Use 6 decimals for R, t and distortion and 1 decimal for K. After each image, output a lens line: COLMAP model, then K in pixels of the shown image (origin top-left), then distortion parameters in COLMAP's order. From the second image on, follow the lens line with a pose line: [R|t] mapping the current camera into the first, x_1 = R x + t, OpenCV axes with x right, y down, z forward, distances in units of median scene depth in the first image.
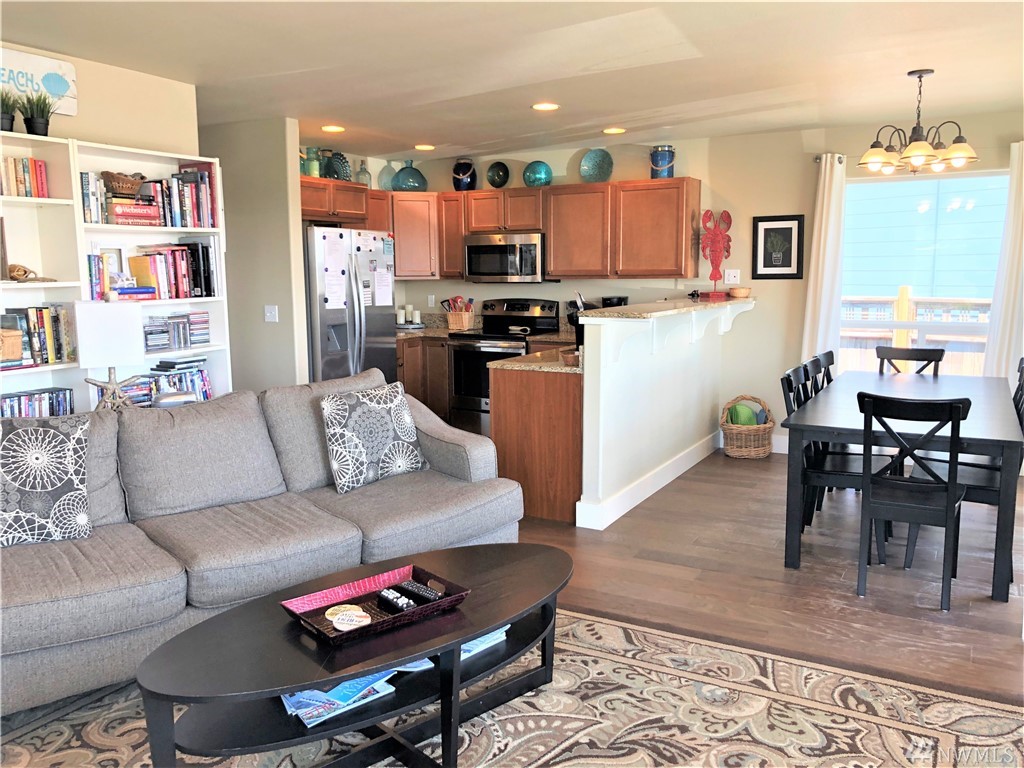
lens RADIAL K [[833.3, 0, 512.0], [0, 833.3, 384.0], [0, 0, 1]] dist [0.109849, -0.152091]
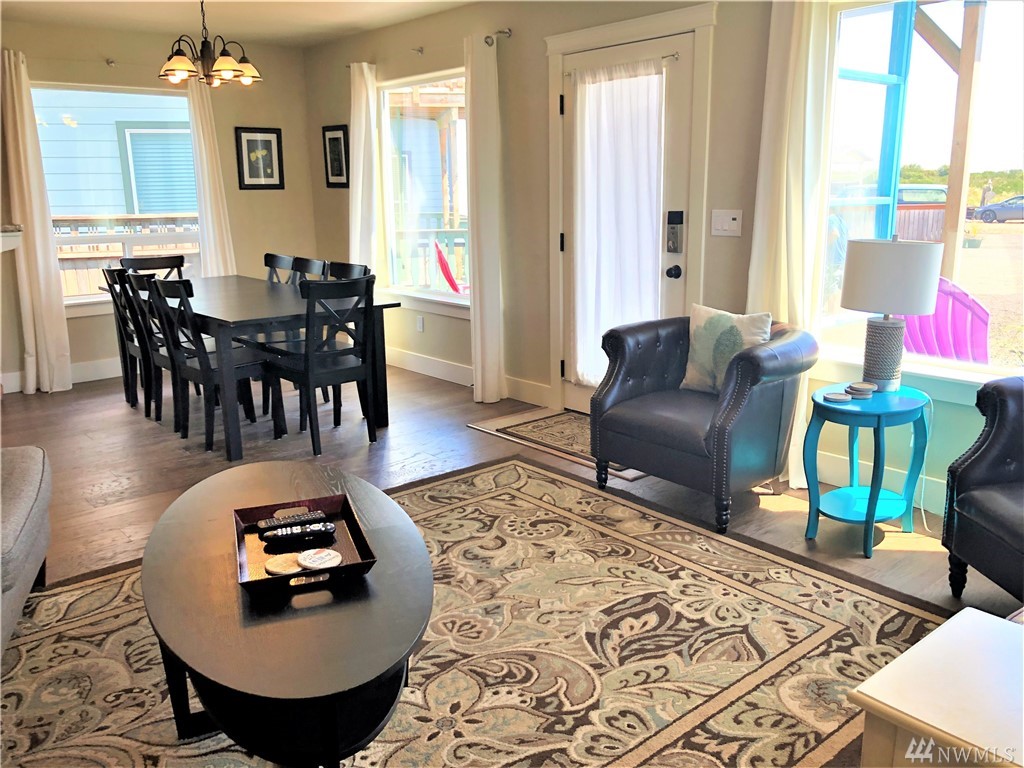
lens RADIAL K [[825.3, 0, 562.6], [0, 825.3, 385.4], [0, 0, 1]] dist [-0.005048, -0.012806]
pose [[0.316481, -0.217104, 0.923421, -0.288188], [0.137378, 0.973685, 0.181839, -0.002818], [-0.938598, 0.069309, 0.337978, 0.162627]]
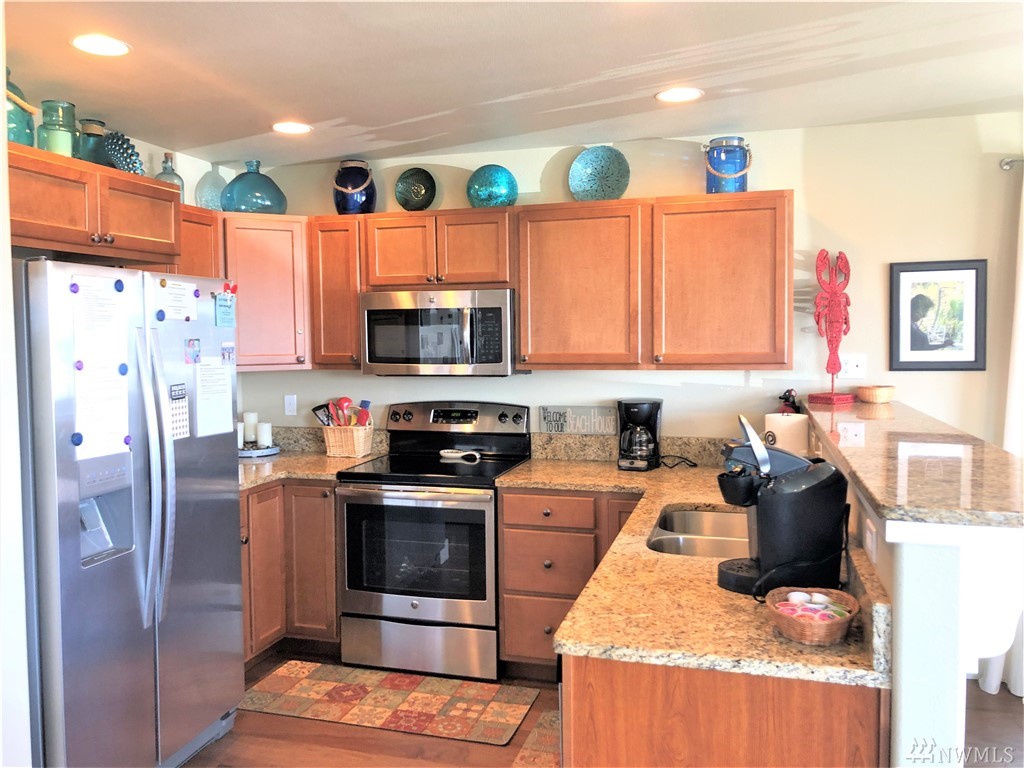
lens RADIAL K [[847.7, 0, 498.4], [0, 847.7, 377.4], [0, 0, 1]] dist [0.022257, -0.014204]
pose [[0.978294, -0.012408, 0.206848, -0.093947], [0.030686, 0.995875, -0.085393, -0.077916], [-0.204935, 0.089887, 0.974639, 0.486464]]
